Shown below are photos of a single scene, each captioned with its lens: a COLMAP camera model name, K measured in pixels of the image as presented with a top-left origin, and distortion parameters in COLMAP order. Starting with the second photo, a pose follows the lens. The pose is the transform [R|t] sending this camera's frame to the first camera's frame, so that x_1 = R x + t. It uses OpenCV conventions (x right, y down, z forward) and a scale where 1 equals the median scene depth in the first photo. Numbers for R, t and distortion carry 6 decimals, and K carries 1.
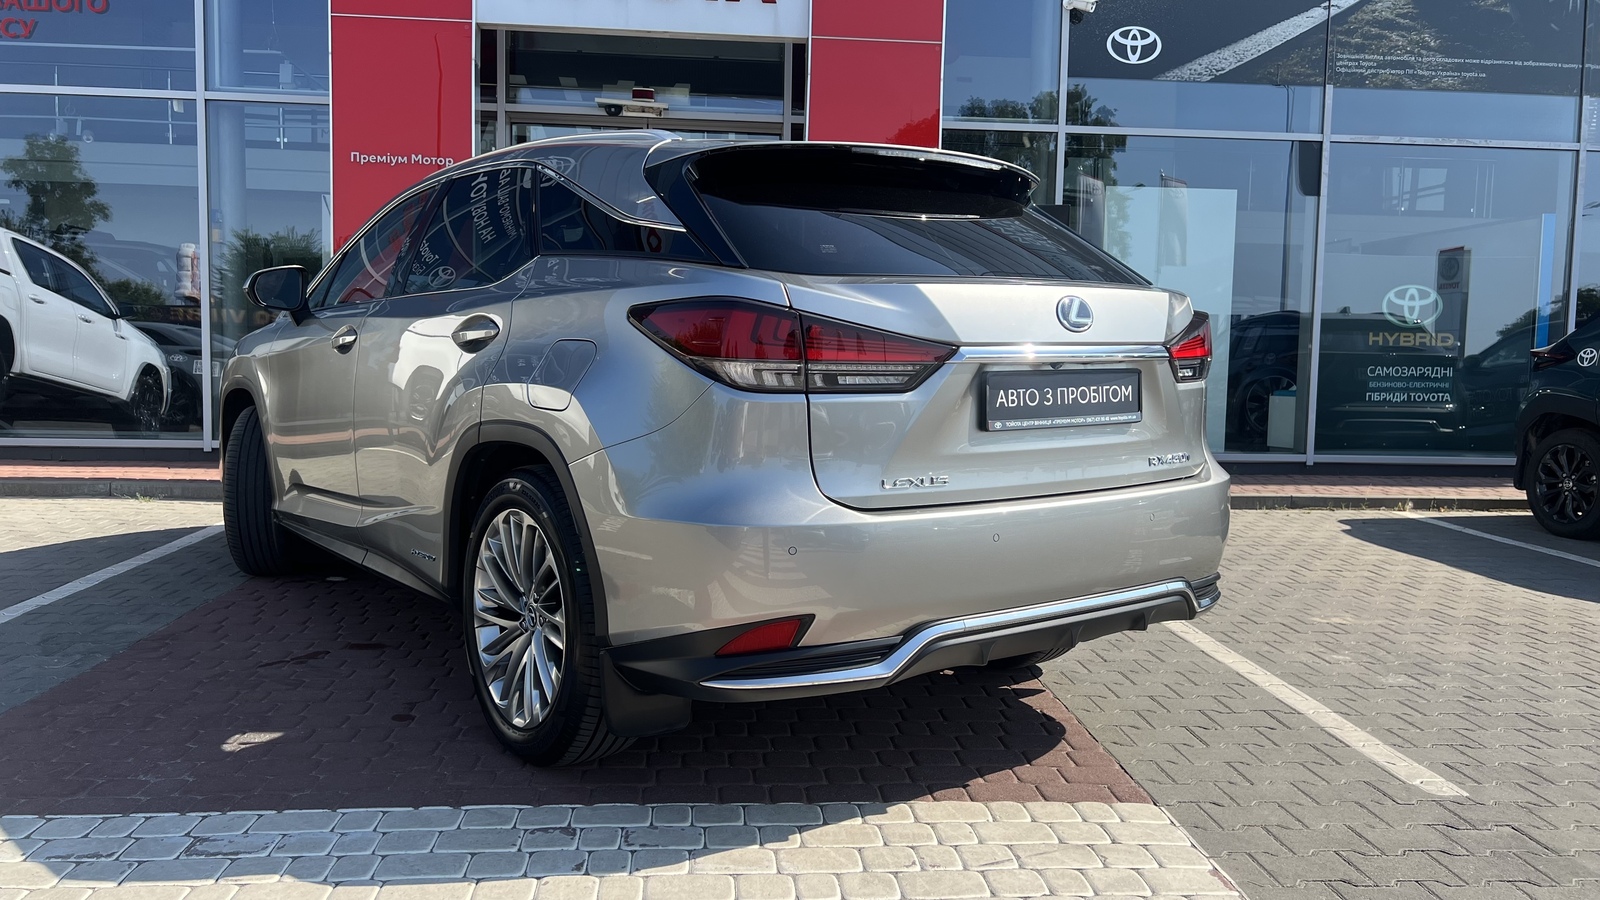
lens RADIAL K [[1239.6, 0, 811.6], [0, 1239.6, 450.6], [0, 0, 1]] dist [0.038490, -0.049035]
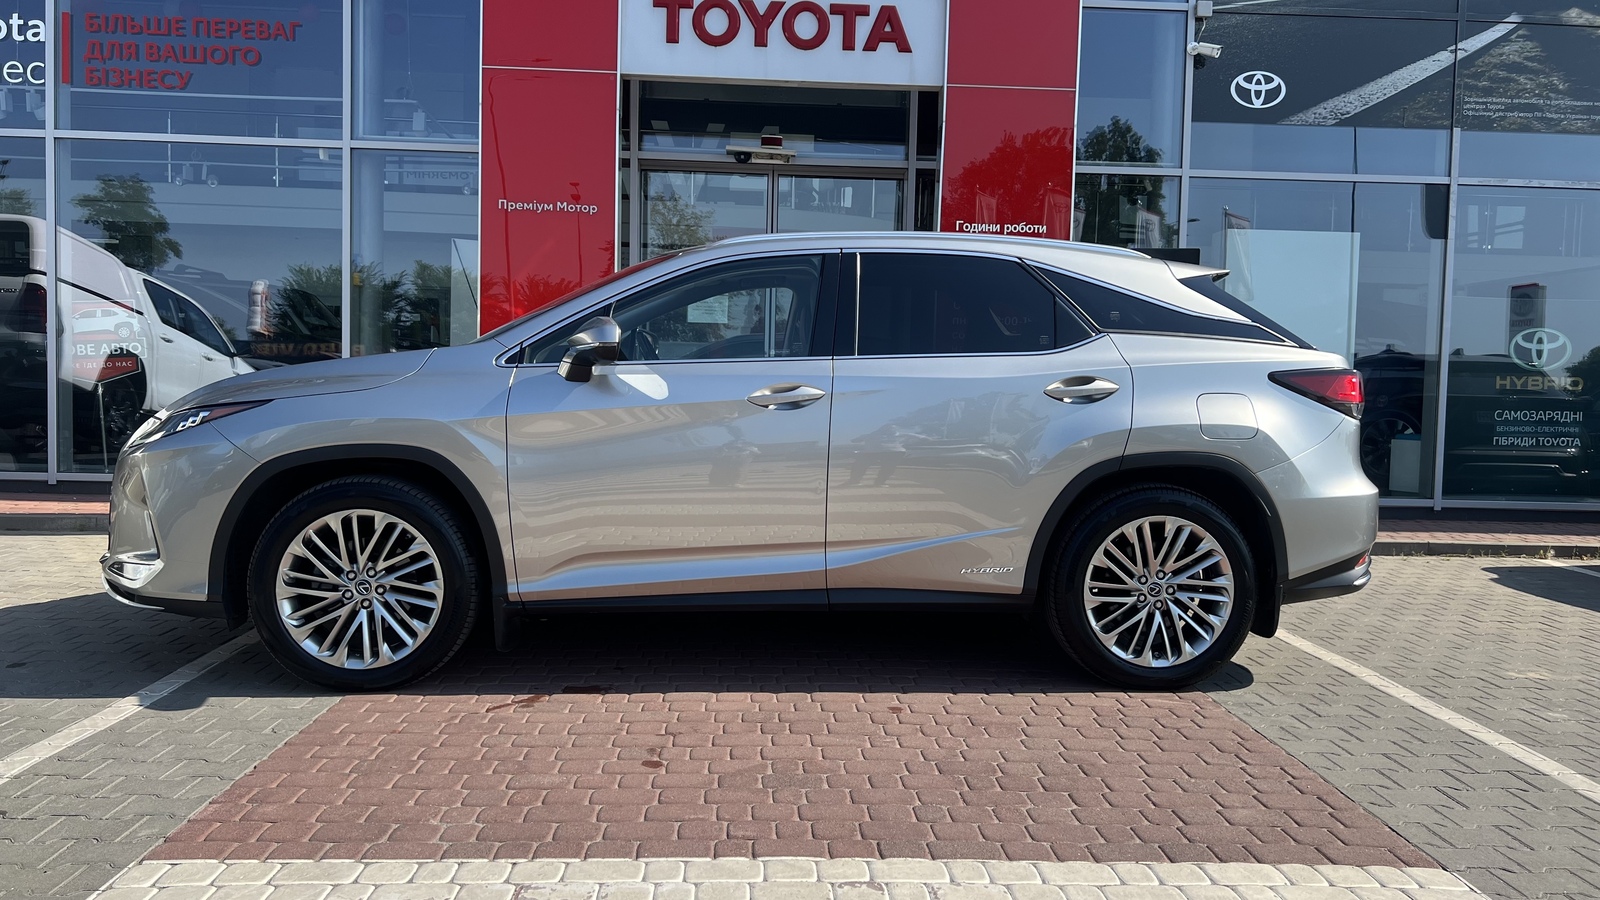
lens RADIAL K [[1239.6, 0, 804.2], [0, 1239.6, 446.2], [0, 0, 1]] dist [0.038490, -0.049035]
pose [[0.999212, 0.005808, -0.039263, -0.068795], [-0.006987, 0.999527, -0.029965, -0.006563], [0.039070, 0.030216, 0.998780, -0.007241]]
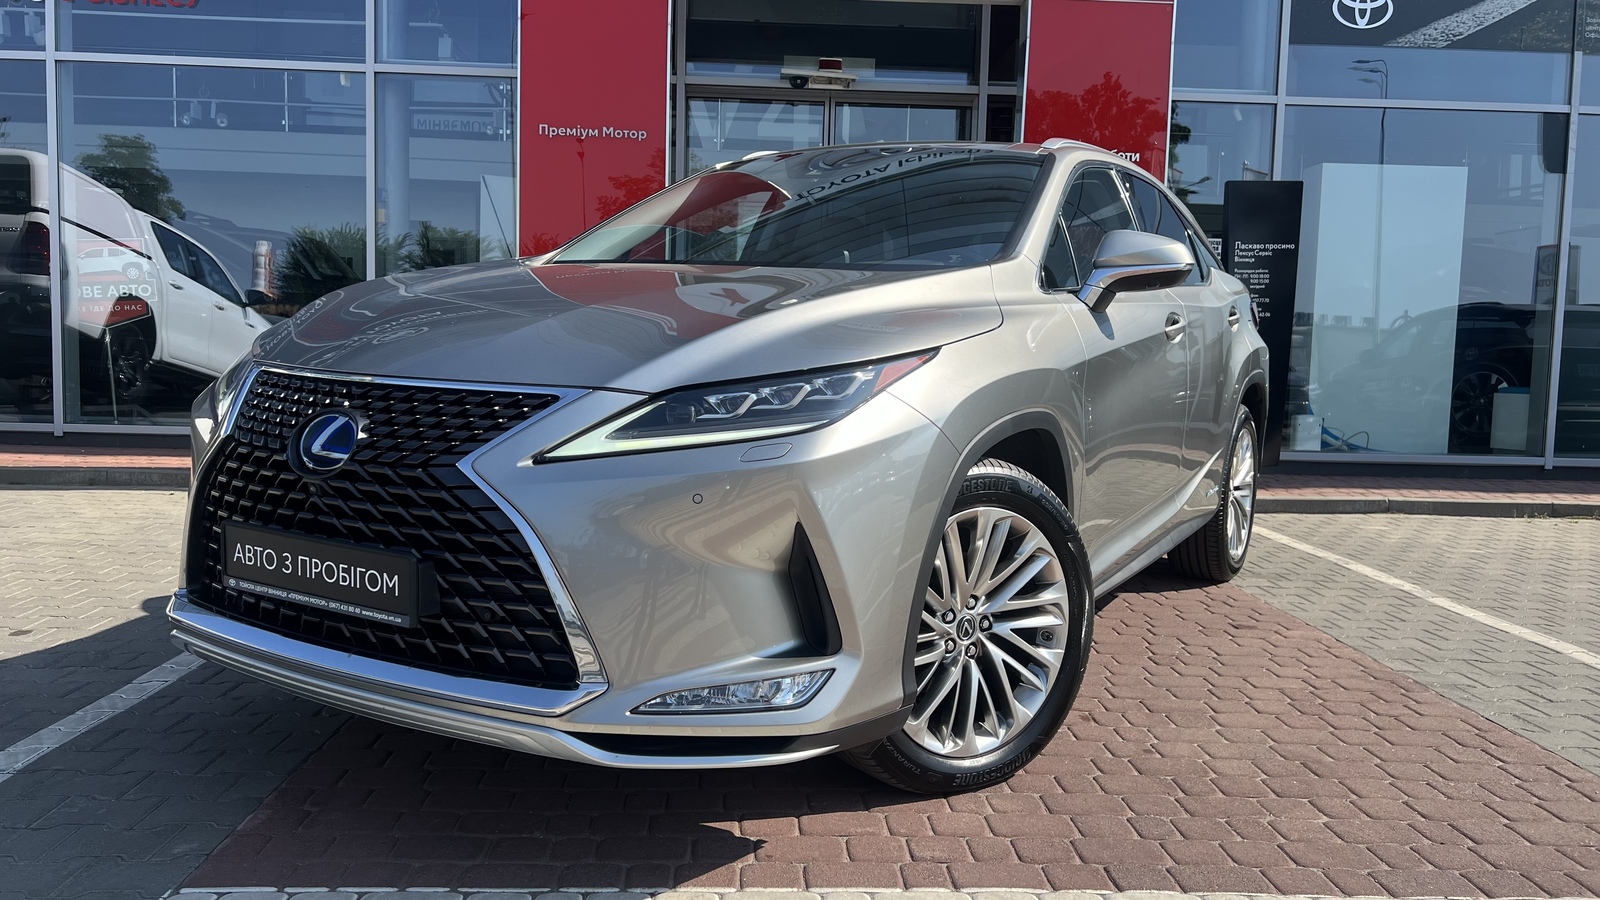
lens RADIAL K [[1239.6, 0, 789.6], [0, 1239.6, 446.2], [0, 0, 1]] dist [0.038490, -0.049035]
pose [[0.998651, 0.009819, -0.050998, -0.118169], [-0.009930, 0.999949, -0.001914, 0.002227], [0.050976, 0.002418, 0.998697, 0.067918]]
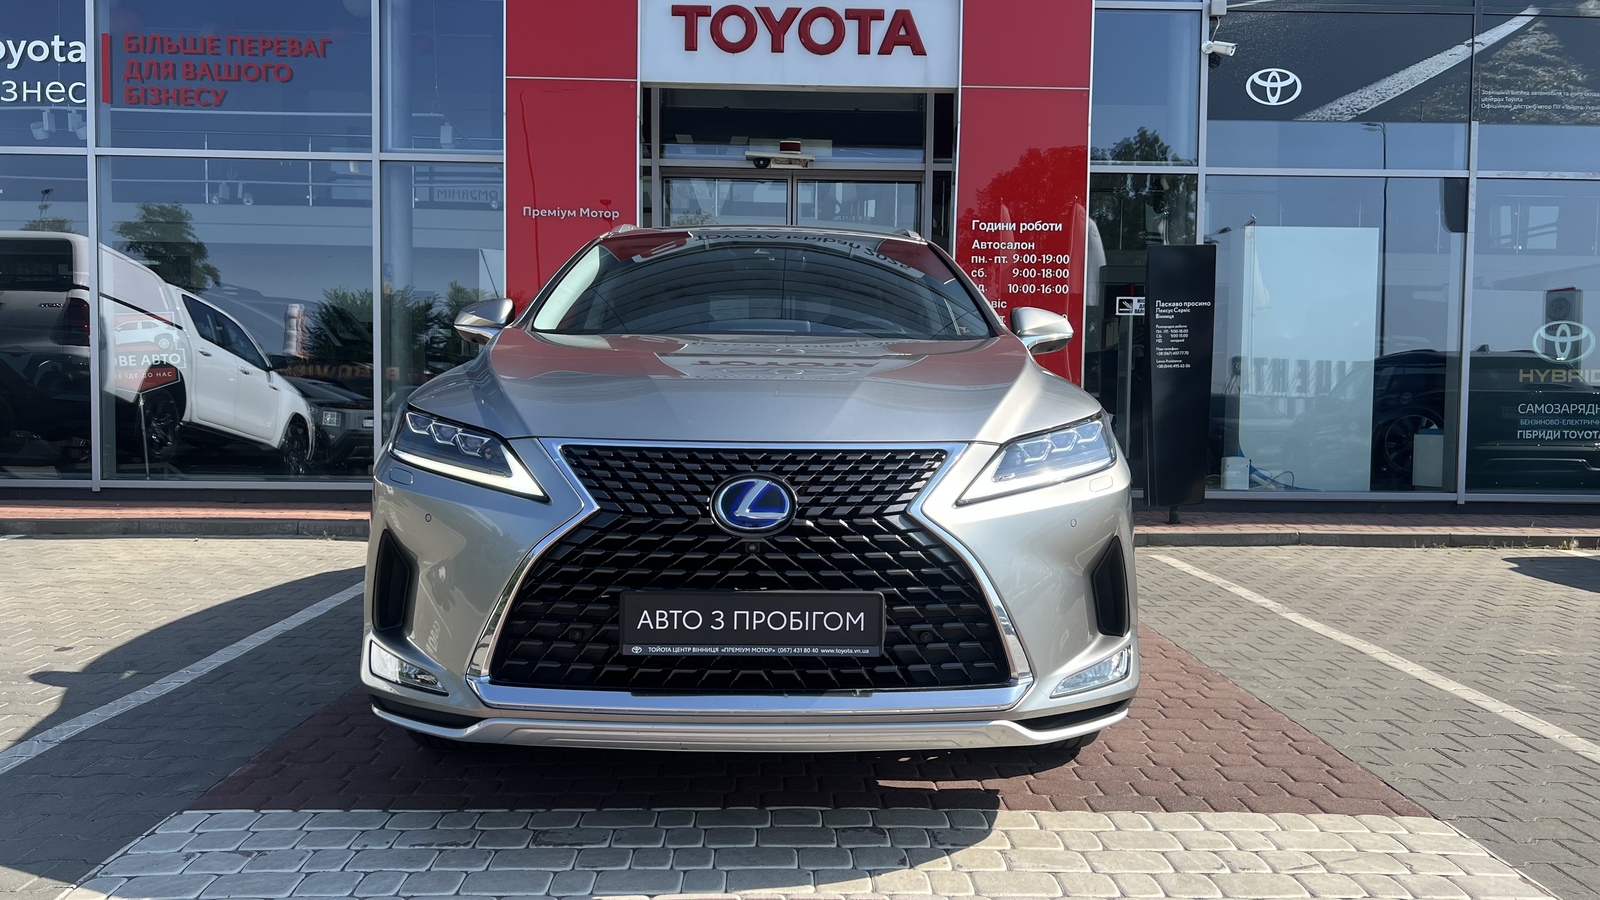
lens RADIAL K [[1239.6, 0, 801.4], [0, 1239.6, 455.3], [0, 0, 1]] dist [0.038490, -0.049035]
pose [[0.997761, -0.005586, -0.066648, -0.059882], [0.003129, 0.999314, -0.036910, 0.008639], [0.066809, 0.036619, 0.997094, -0.020613]]
